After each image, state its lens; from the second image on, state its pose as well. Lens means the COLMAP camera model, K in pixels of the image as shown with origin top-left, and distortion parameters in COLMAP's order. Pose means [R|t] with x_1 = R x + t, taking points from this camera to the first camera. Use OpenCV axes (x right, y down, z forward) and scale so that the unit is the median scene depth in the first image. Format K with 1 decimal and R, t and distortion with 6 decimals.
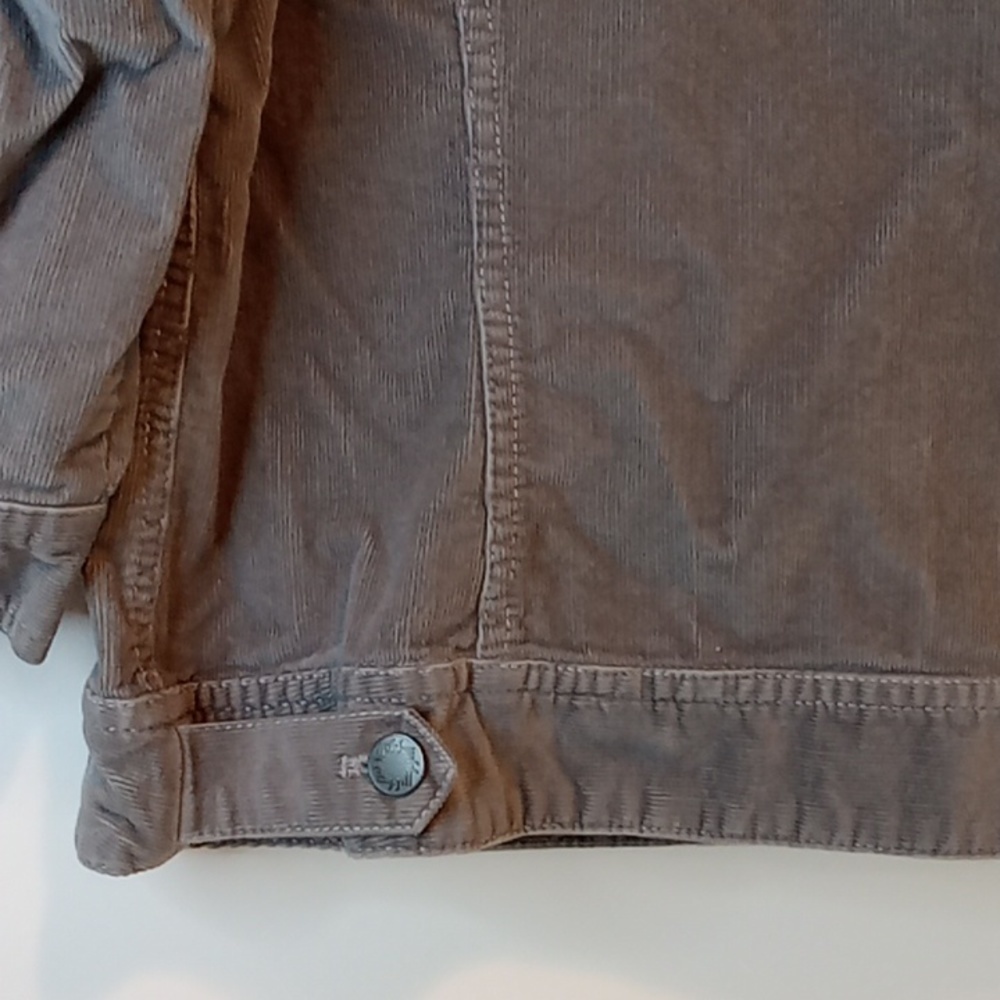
lens RADIAL K [[1653.5, 0, 516.8], [0, 1653.5, 511.6], [0, 0, 1]] dist [0.081440, -0.519408]
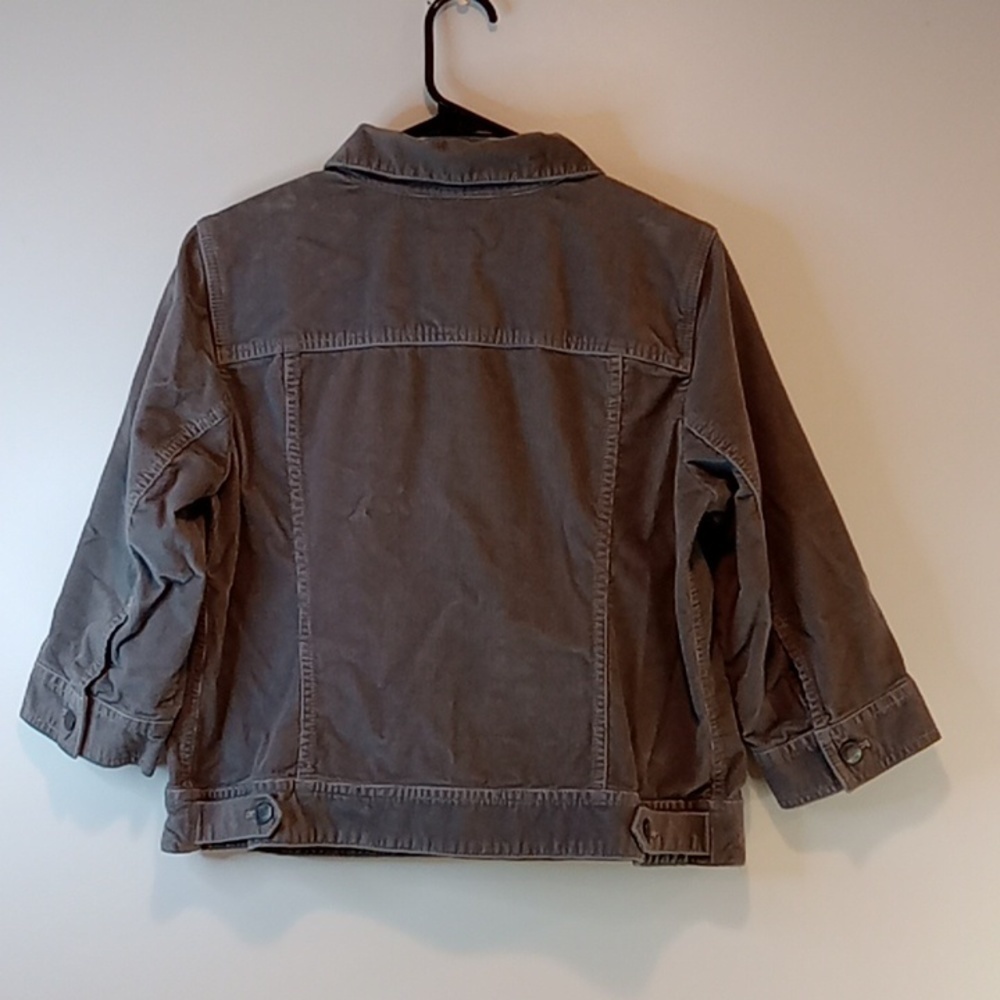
lens RADIAL K [[1653.5, 0, 516.8], [0, 1653.5, 511.6], [0, 0, 1]] dist [0.081440, -0.519408]
pose [[0.984057, -0.013540, -0.177336, 0.858632], [-0.020251, 0.982083, -0.187357, 0.164328], [0.176696, 0.187961, 0.966152, -1.768417]]
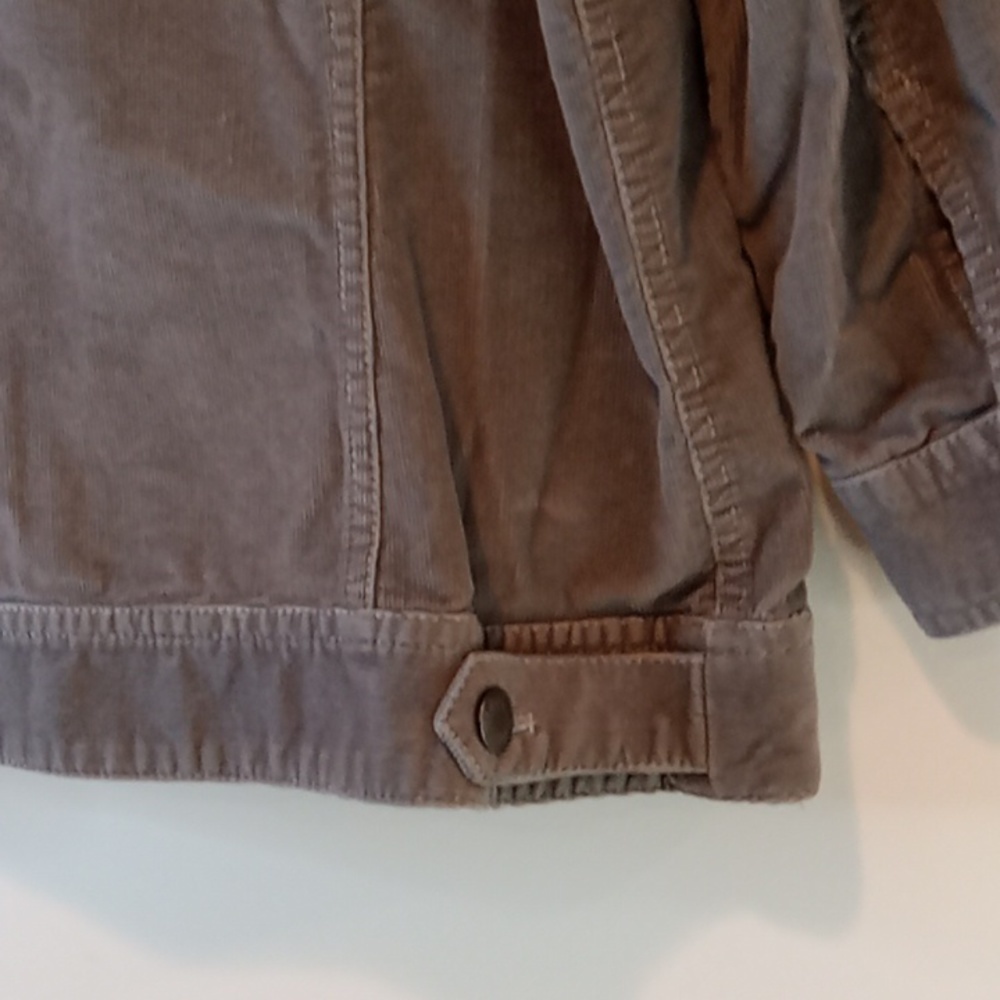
lens RADIAL K [[1653.5, 0, 516.8], [0, 1653.5, 511.6], [0, 0, 1]] dist [0.081440, -0.519408]
pose [[0.902969, -0.012480, -0.429524, 0.999154], [0.018012, 0.999799, 0.008816, 0.035812], [0.429327, -0.015697, 0.903012, 0.169133]]
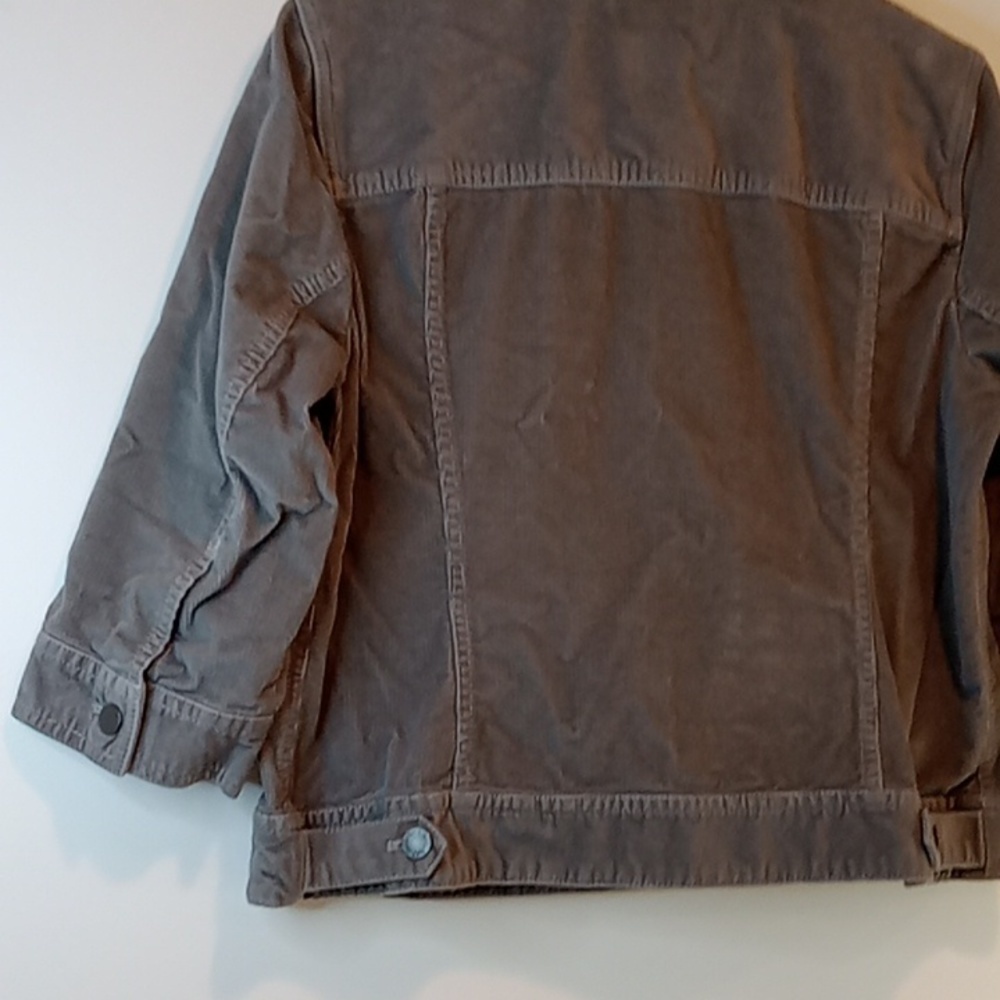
lens RADIAL K [[1653.5, 0, 516.8], [0, 1653.5, 511.6], [0, 0, 1]] dist [0.081440, -0.519408]
pose [[0.995691, -0.010203, 0.092174, -0.129066], [0.025639, 0.985476, -0.167871, 0.093710], [-0.089122, 0.169511, 0.981490, -1.036070]]
